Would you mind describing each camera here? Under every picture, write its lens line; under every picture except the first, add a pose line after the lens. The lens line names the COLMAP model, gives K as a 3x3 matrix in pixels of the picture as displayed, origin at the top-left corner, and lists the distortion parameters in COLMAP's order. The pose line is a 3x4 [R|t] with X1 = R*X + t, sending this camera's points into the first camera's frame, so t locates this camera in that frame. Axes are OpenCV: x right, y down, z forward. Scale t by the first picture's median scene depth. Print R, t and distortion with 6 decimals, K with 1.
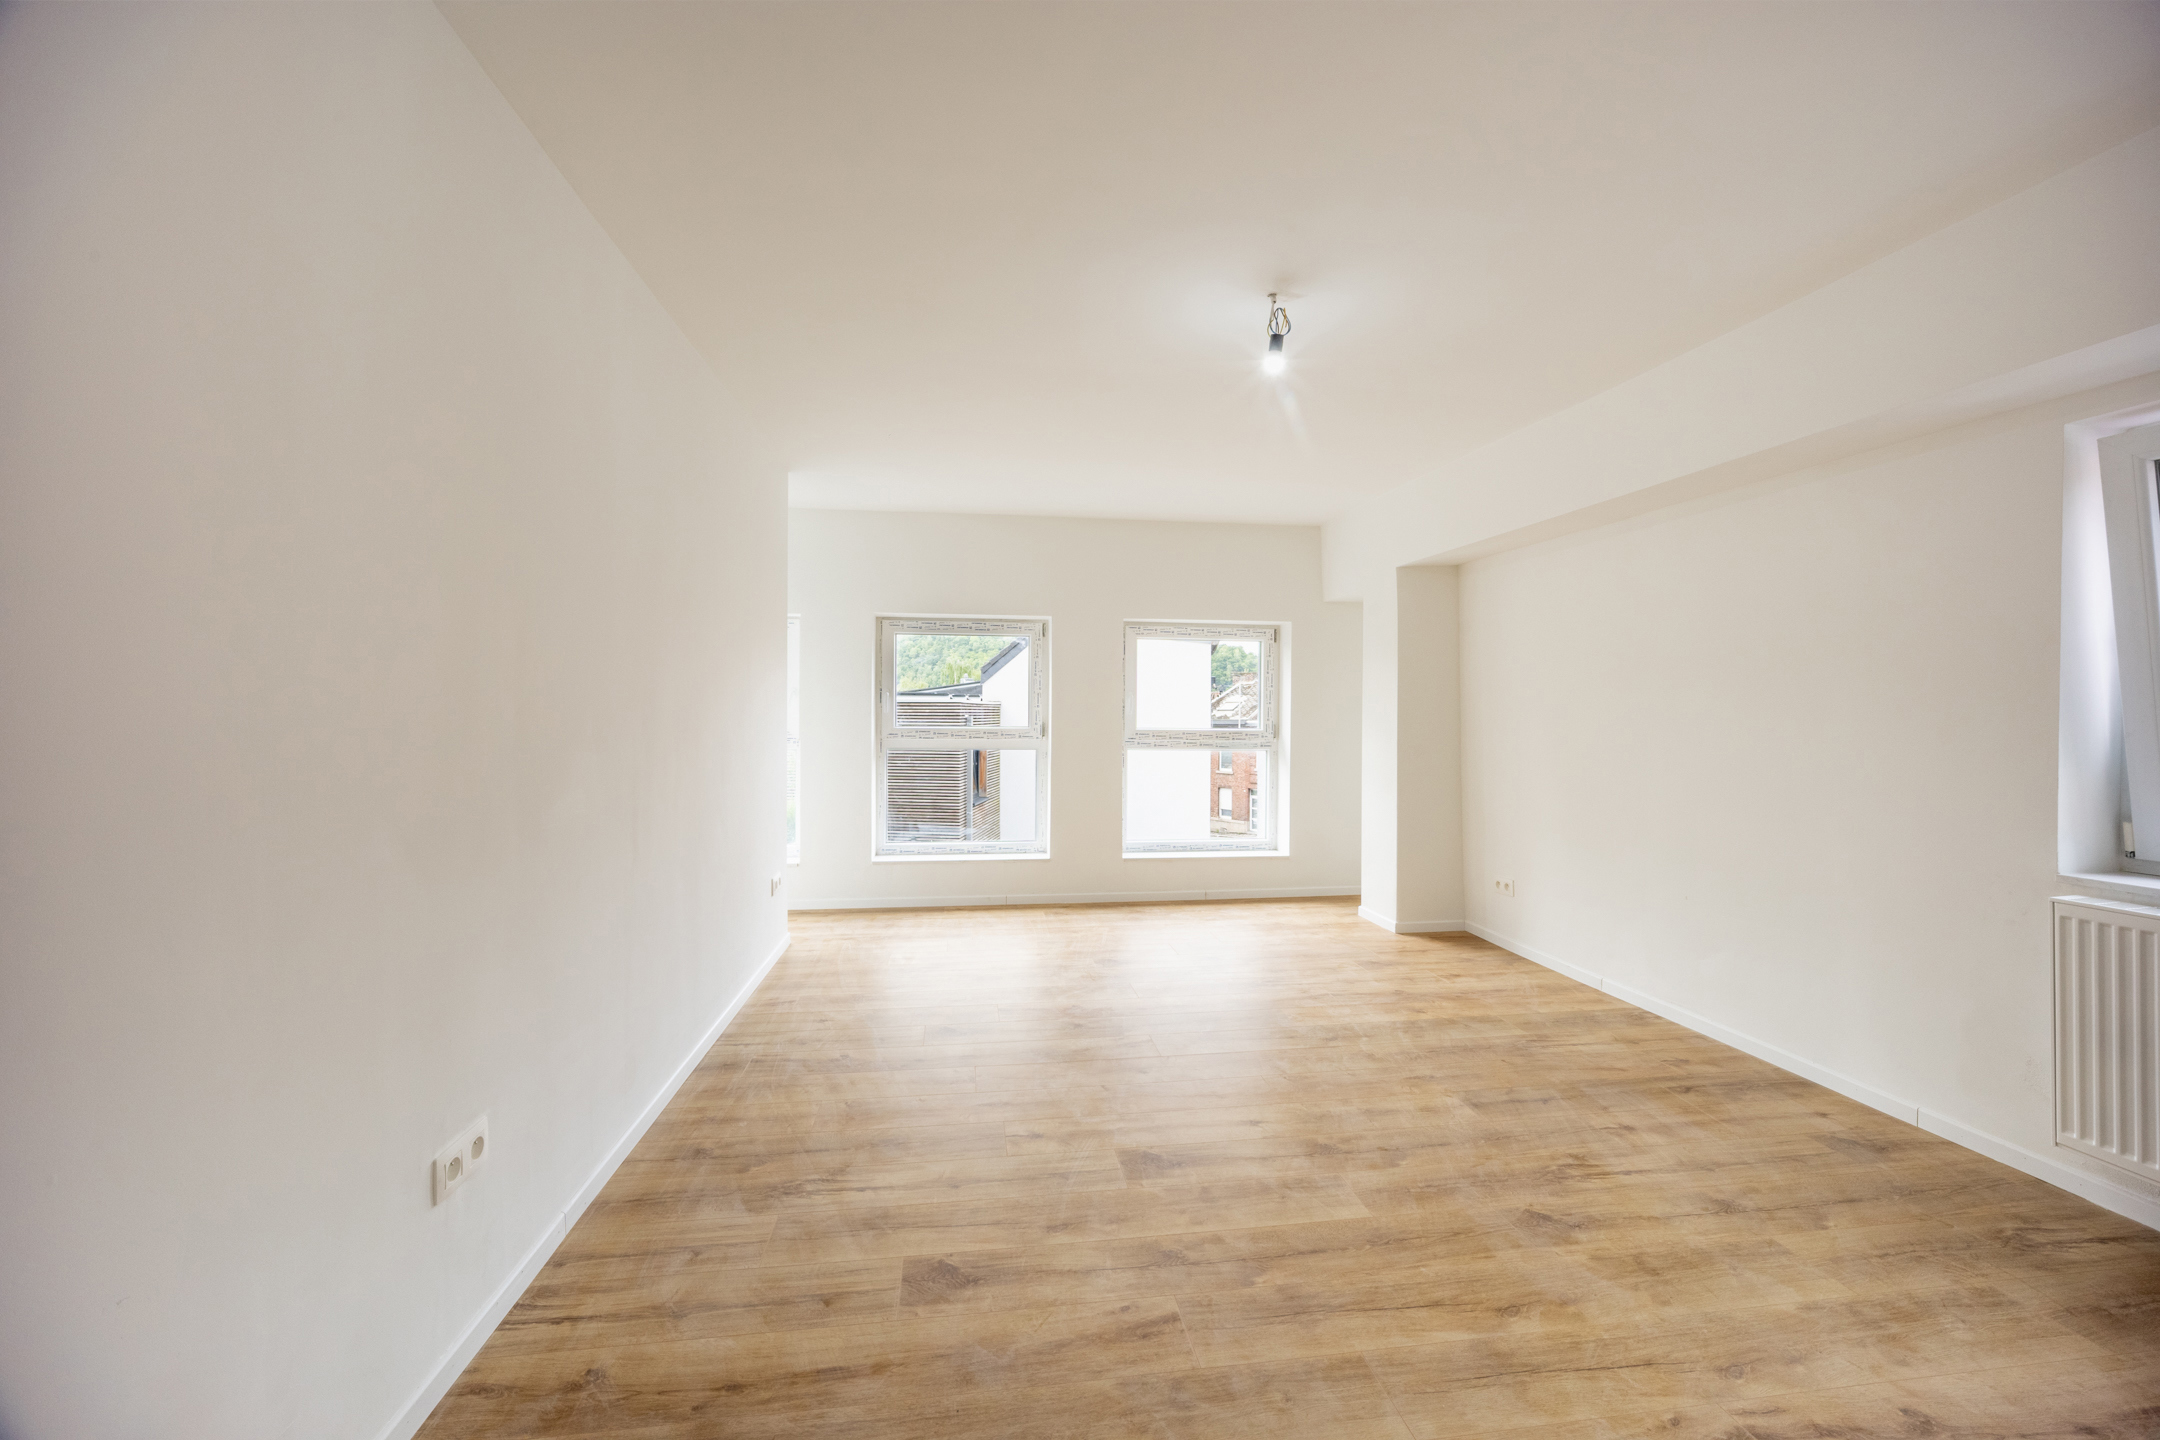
lens RADIAL K [[885.7, 0, 1070.6], [0, 885.7, 714.9], [0, 0, 1]] dist [0.002877, 0.000907]
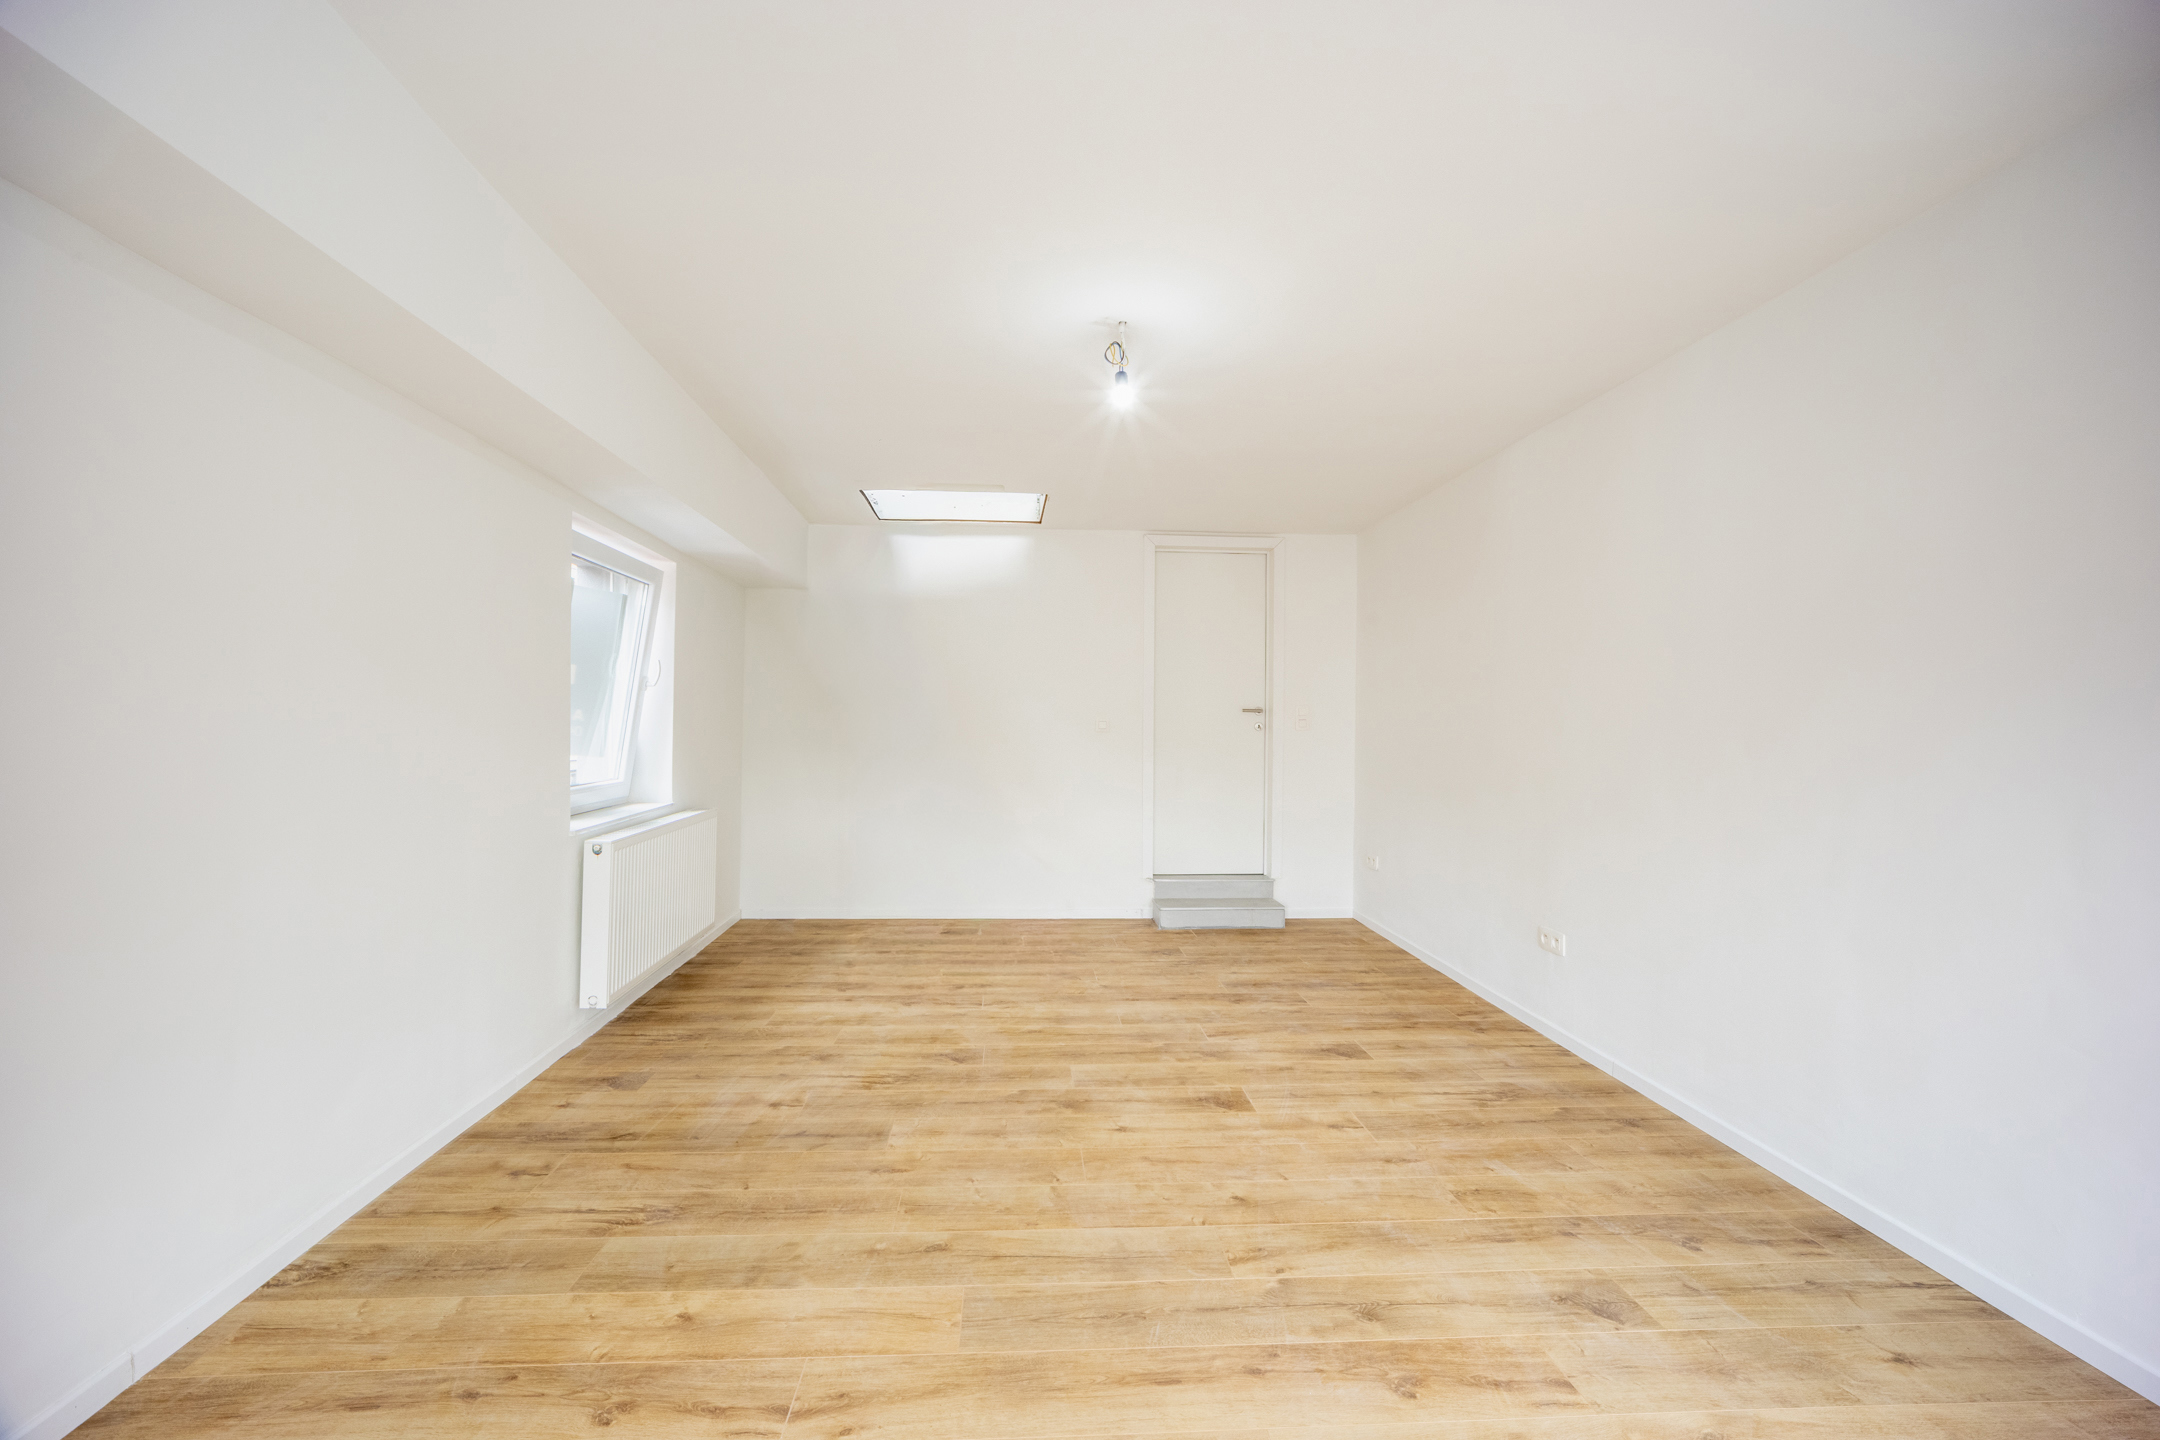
lens RADIAL K [[1000.9, 0, 1079.6], [0, 1000.9, 698.4], [0, 0, 1]] dist [0.001886, 0.000422]
pose [[-0.999128, -0.017367, 0.037959, 0.244531], [-0.018129, 0.999639, -0.019820, -0.004936], [-0.037601, -0.020491, -0.999083, 2.373110]]
